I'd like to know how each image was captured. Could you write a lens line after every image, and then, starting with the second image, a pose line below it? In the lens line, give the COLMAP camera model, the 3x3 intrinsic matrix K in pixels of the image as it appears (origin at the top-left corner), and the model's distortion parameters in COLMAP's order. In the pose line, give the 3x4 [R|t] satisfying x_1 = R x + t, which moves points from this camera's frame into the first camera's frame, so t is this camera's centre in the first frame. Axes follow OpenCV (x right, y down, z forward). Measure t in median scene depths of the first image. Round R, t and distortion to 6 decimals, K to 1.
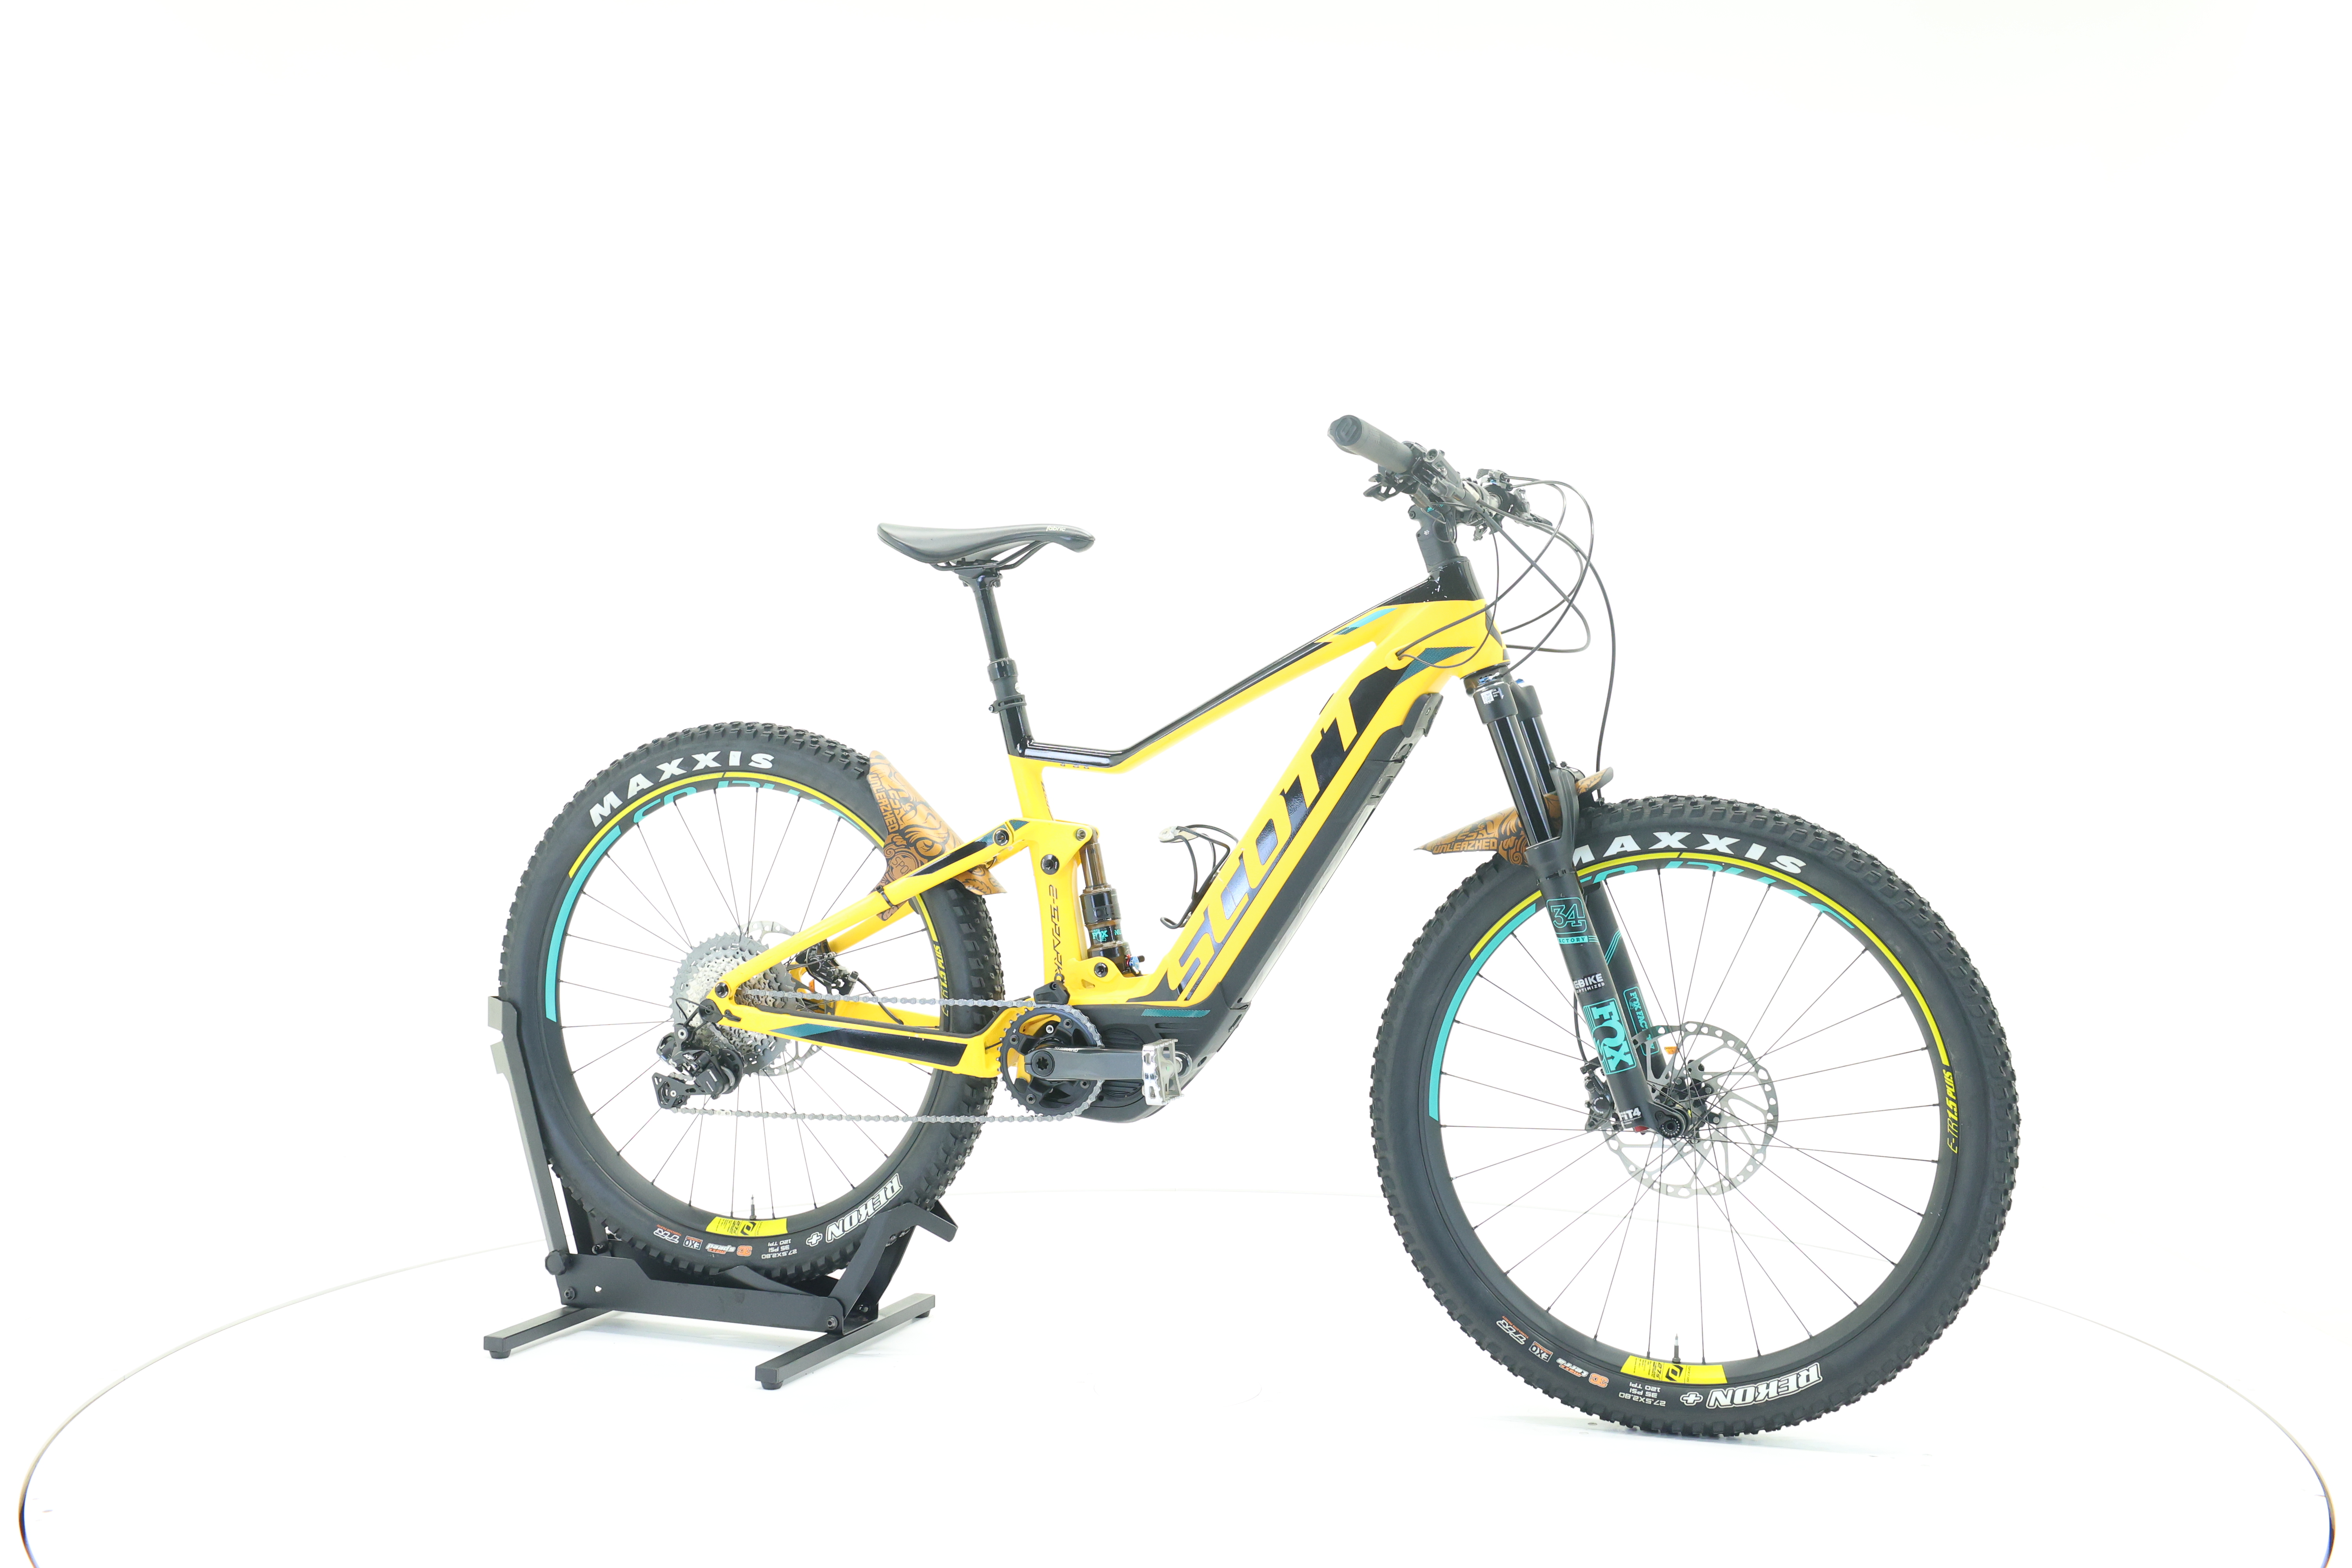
lens RADIAL K [[2487.3, 0, 1176.6], [0, 2487.3, 775.5], [0, 0, 1]] dist [-0.011356, 0.000000]
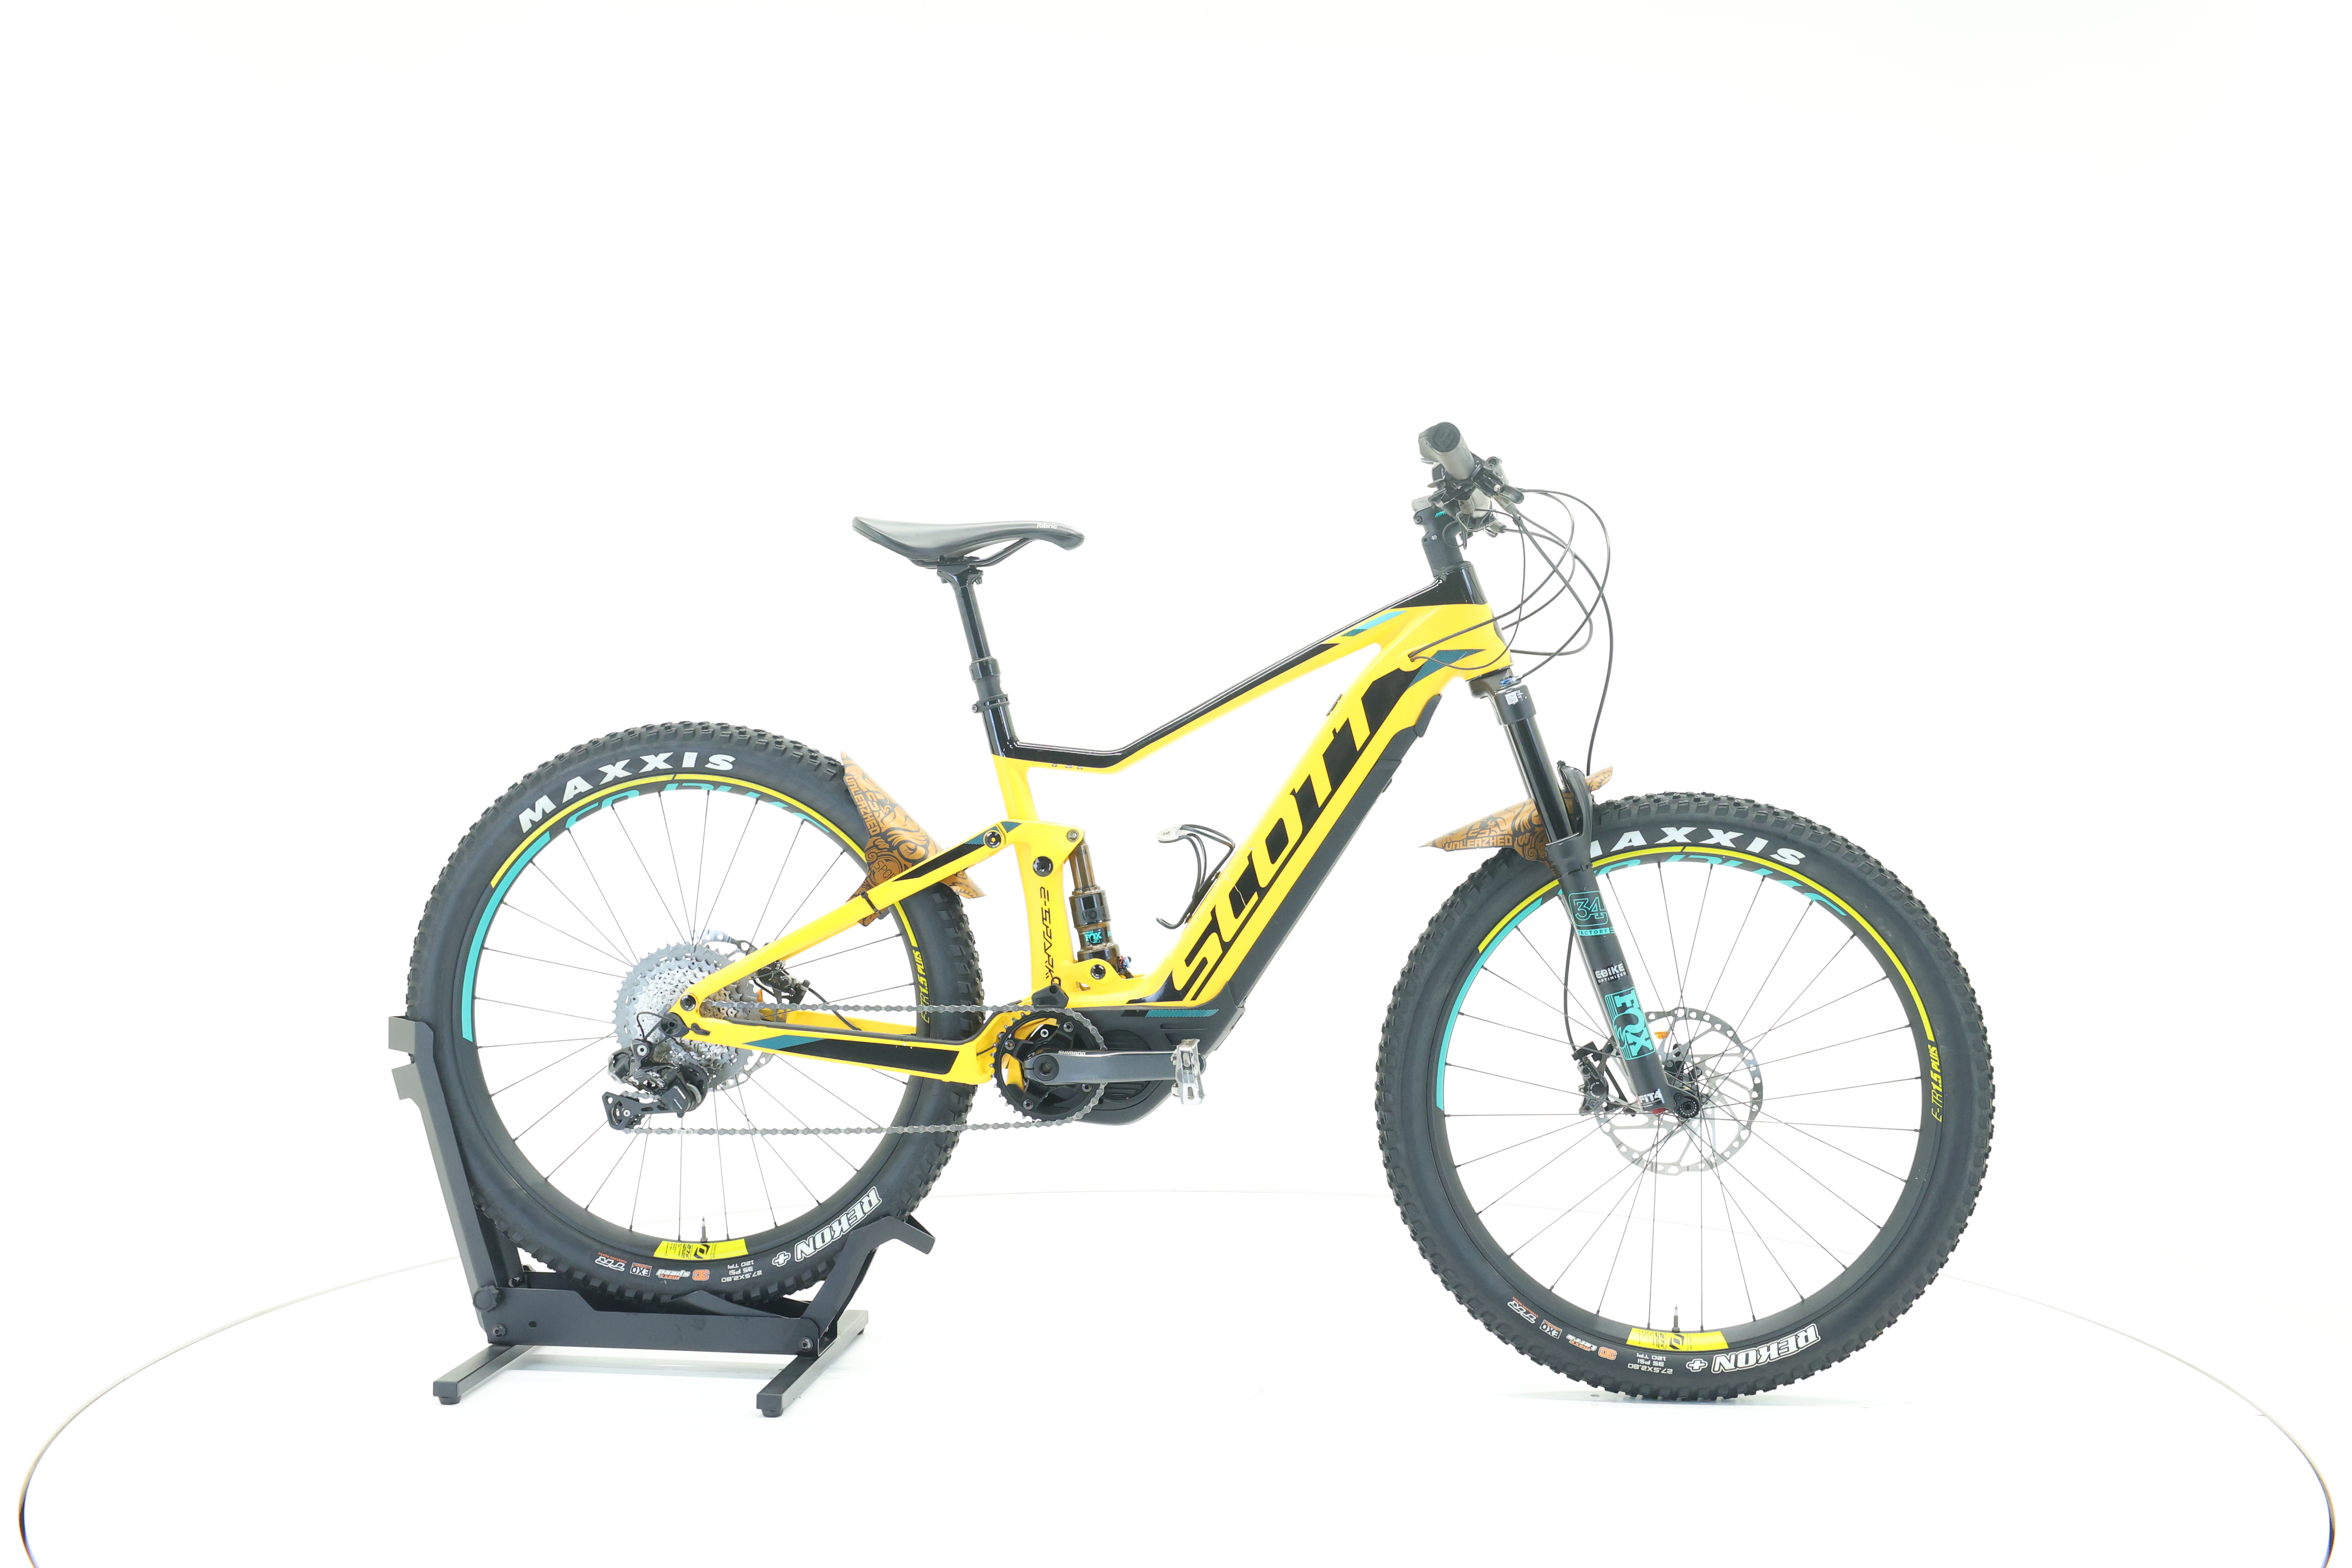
lens RADIAL K [[2487.3, 0, 1180.8], [0, 2487.3, 774.4], [0, 0, 1]] dist [-0.011356, 0.000000]
pose [[0.969222, -0.004982, 0.246138, -0.237169], [0.004485, 0.999987, 0.002577, -0.002932], [-0.246147, -0.001394, 0.969231, 0.029979]]
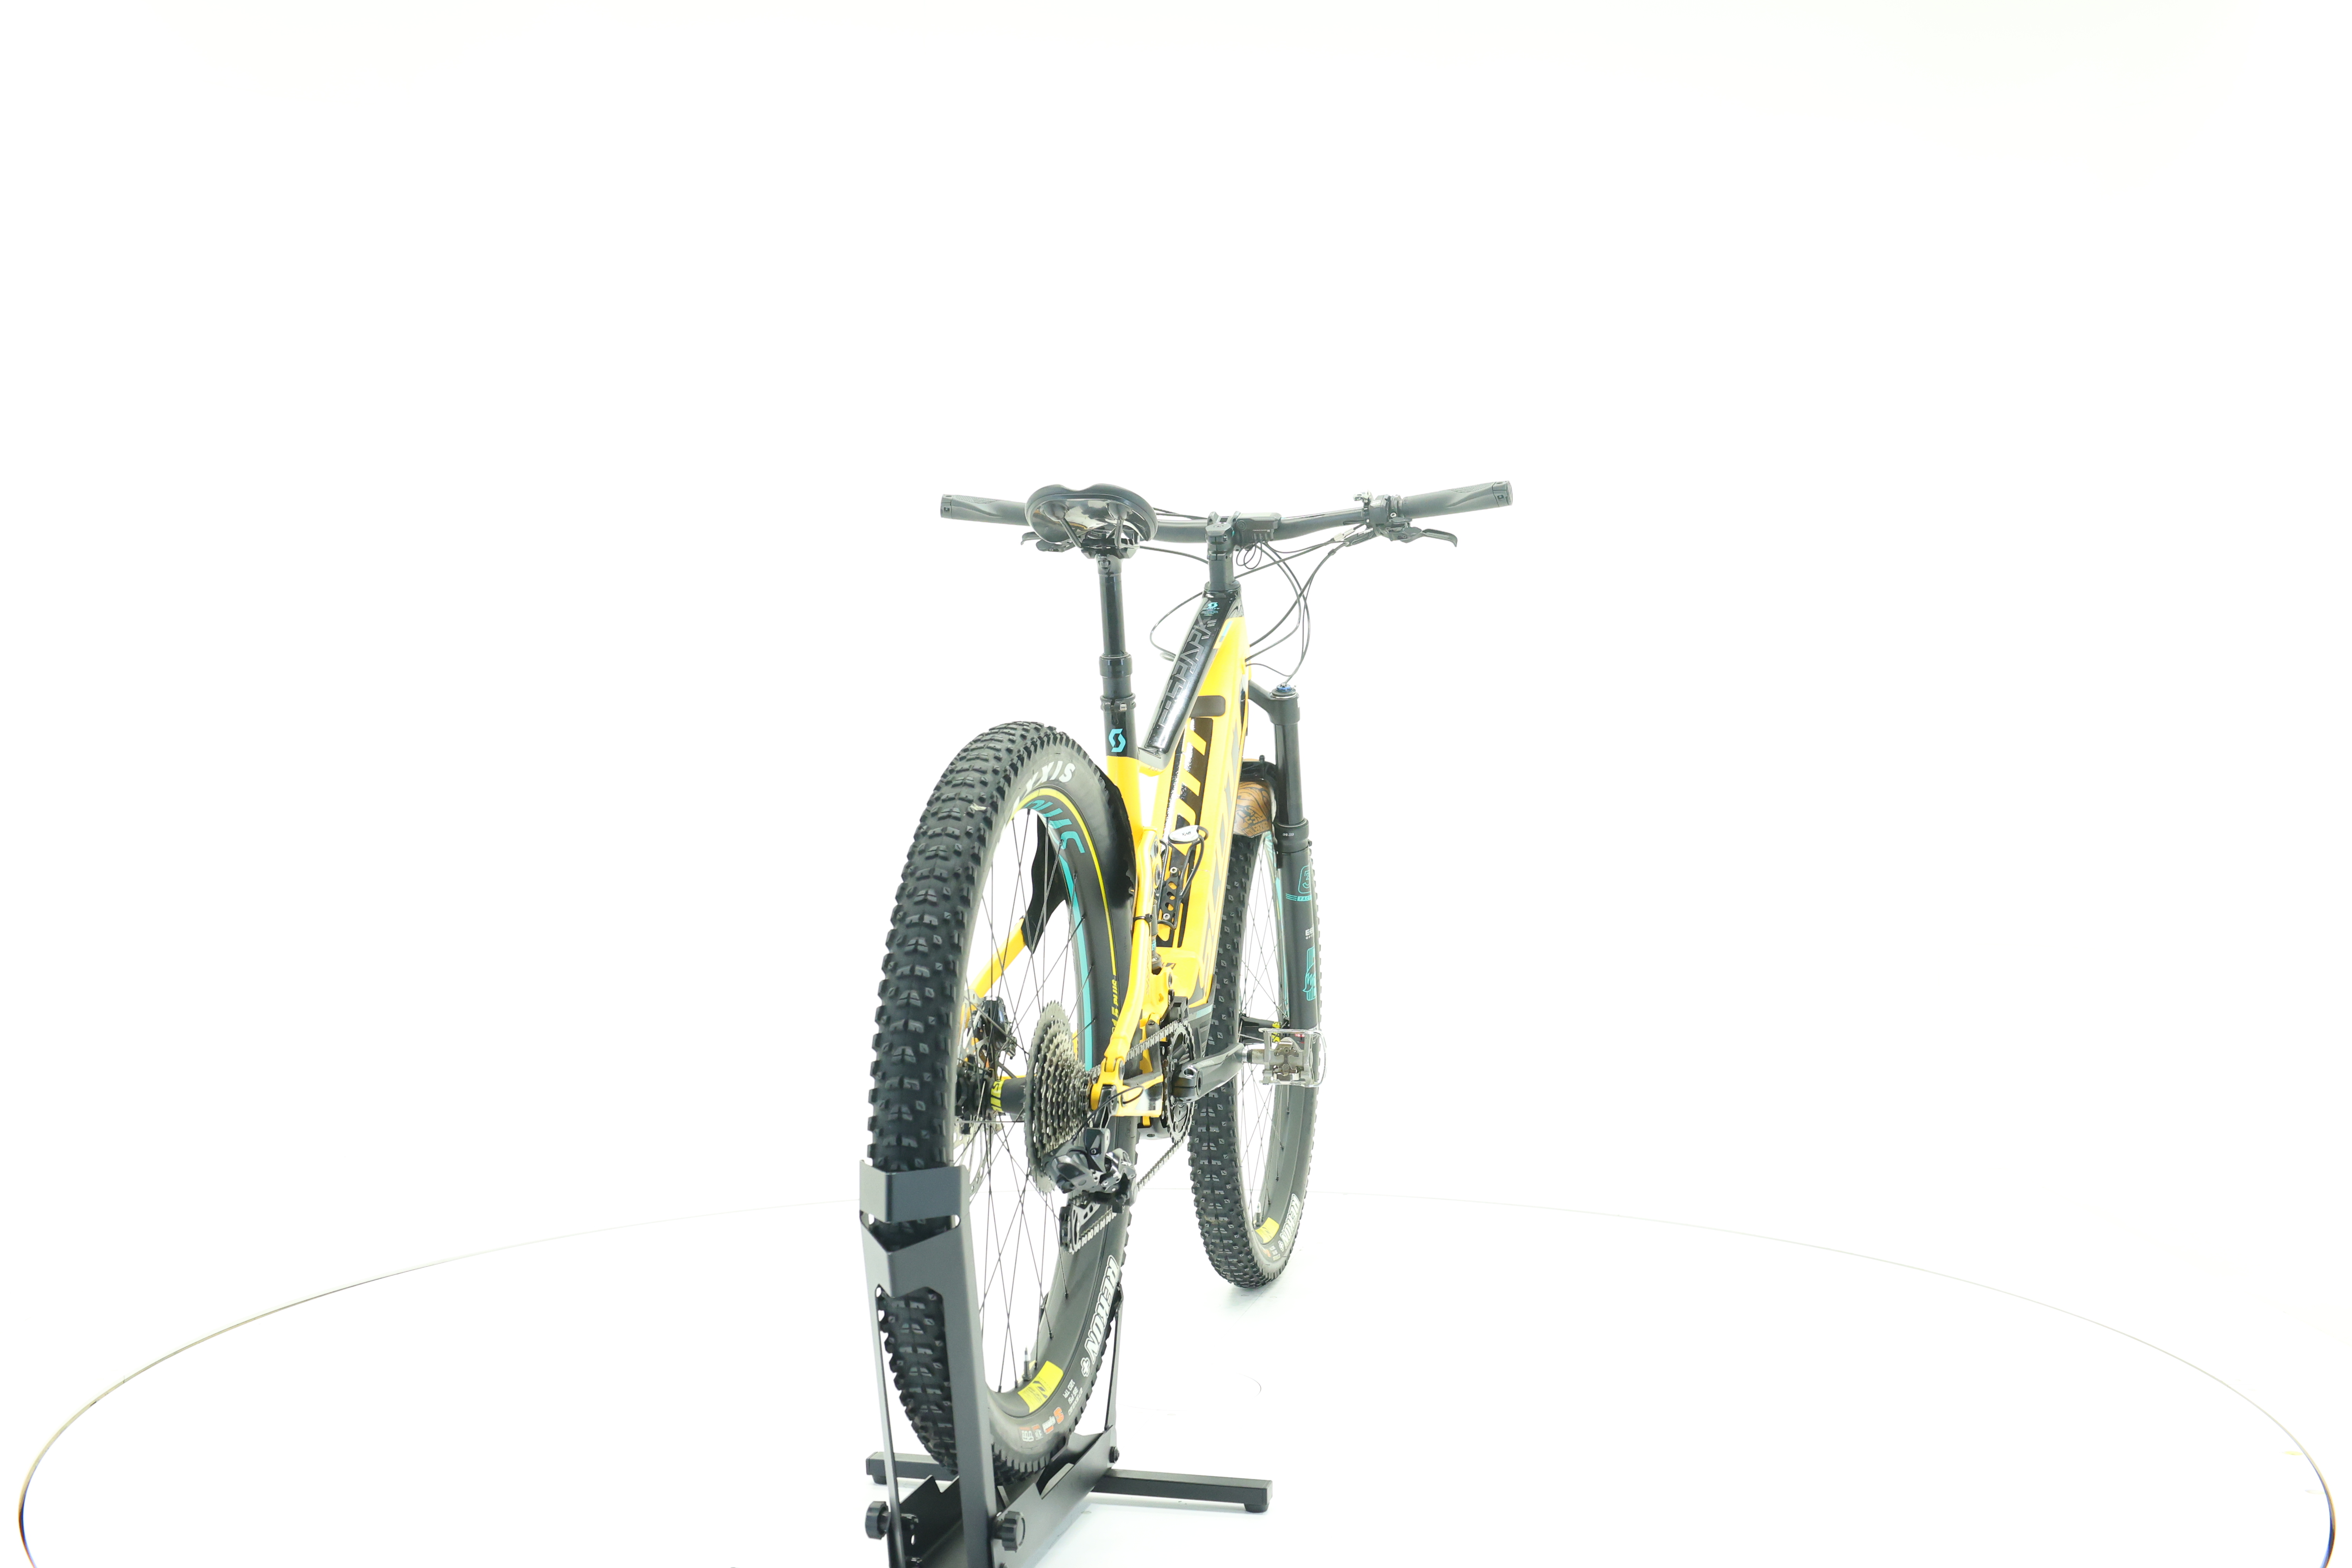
lens RADIAL K [[2487.3, 0, 1161.5], [0, 2487.3, 785.9], [0, 0, 1]] dist [-0.011356, 0.000000]
pose [[-0.116113, -0.026697, 0.992877, -0.961498], [0.014205, 0.999492, 0.028536, -0.023861], [-0.993134, 0.017418, -0.115675, 1.089810]]
